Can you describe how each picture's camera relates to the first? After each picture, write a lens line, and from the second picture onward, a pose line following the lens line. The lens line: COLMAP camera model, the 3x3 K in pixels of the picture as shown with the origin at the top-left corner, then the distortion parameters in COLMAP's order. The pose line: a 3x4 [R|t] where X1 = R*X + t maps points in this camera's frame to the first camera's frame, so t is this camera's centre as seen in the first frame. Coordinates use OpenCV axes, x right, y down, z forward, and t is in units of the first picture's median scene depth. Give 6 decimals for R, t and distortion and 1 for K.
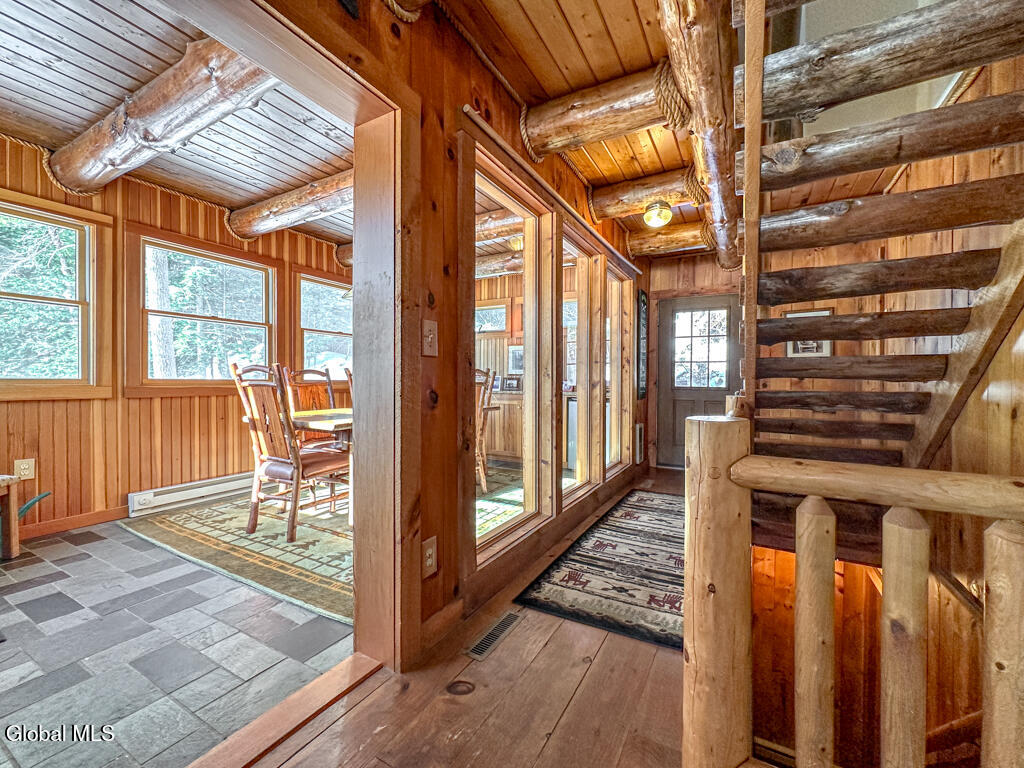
lens RADIAL K [[395.4, 0, 526.5], [0, 395.4, 383.3], [0, 0, 1]] dist [-0.000828, -0.000230]
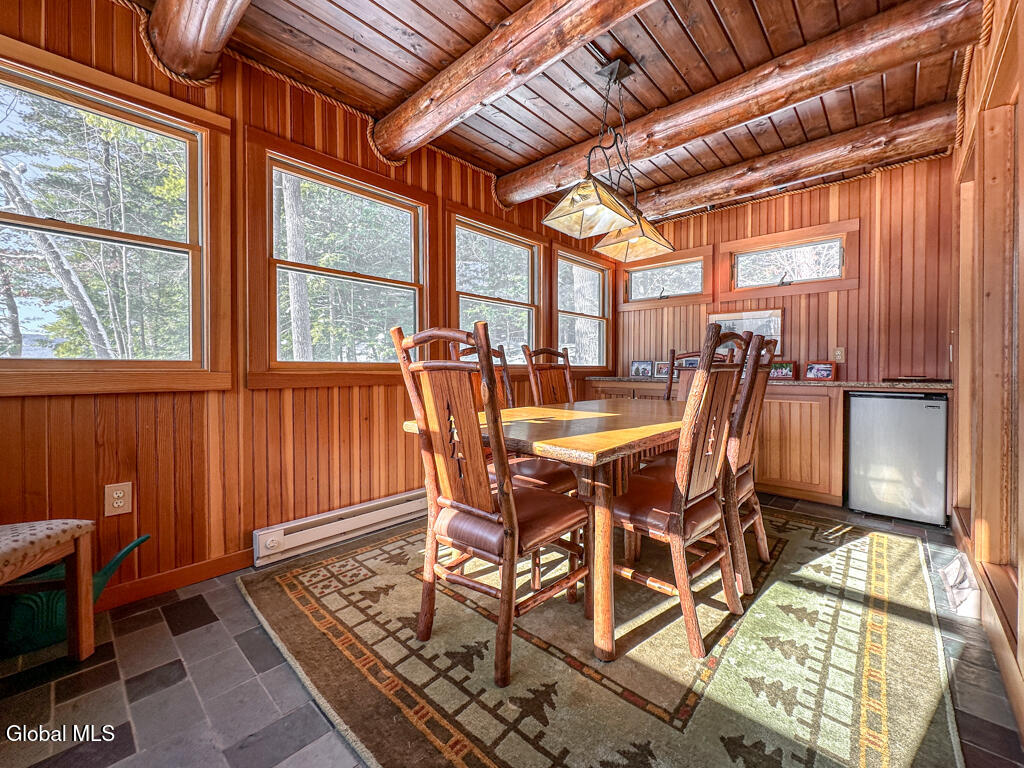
lens RADIAL K [[417.2, 0, 511.0], [0, 417.2, 372.8], [0, 0, 1]] dist [-0.001513, -0.000247]
pose [[0.960146, -0.002802, -0.279484, -0.393235], [0.003851, 0.999987, 0.003206, 0.008539], [0.279472, -0.004154, 0.960145, 0.450672]]
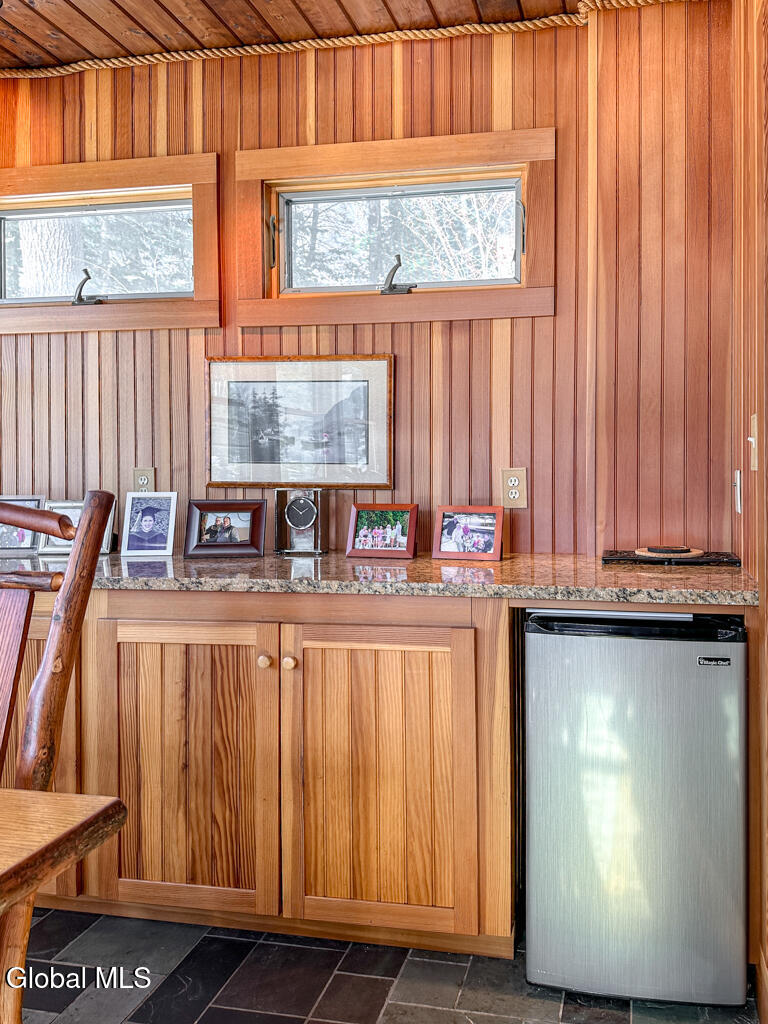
lens RADIAL K [[777.9, 0, 462.5], [0, 777.9, 484.2], [0, 0, 1]] dist [0.119756, -0.210234]
pose [[0.966885, -0.011887, 0.254935, -0.046573], [0.010604, 0.999923, 0.006405, -0.053929], [-0.254991, -0.003489, 0.966937, 1.155934]]
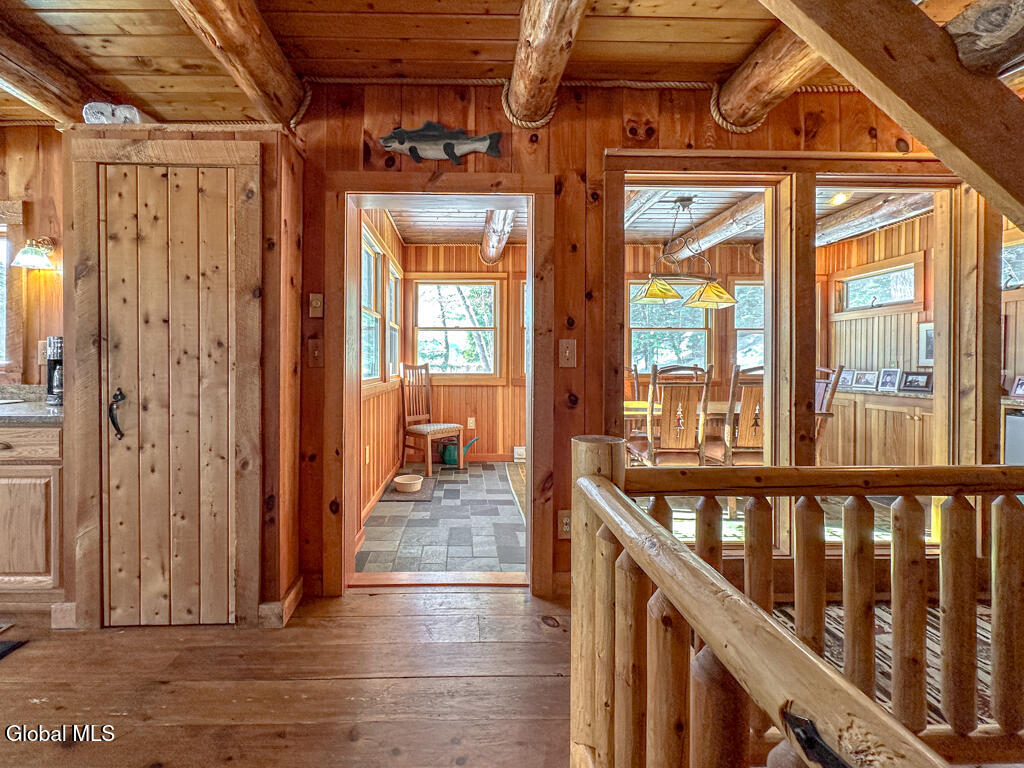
lens RADIAL K [[441.1, 0, 509.8], [0, 441.1, 366.7], [0, 0, 1]] dist [0.001417, 0.000335]
pose [[0.539943, 0.004170, -0.841691, 0.471352], [-0.007747, 0.999970, -0.000016, -0.038034], [0.841666, 0.006530, 0.539960, 0.039354]]
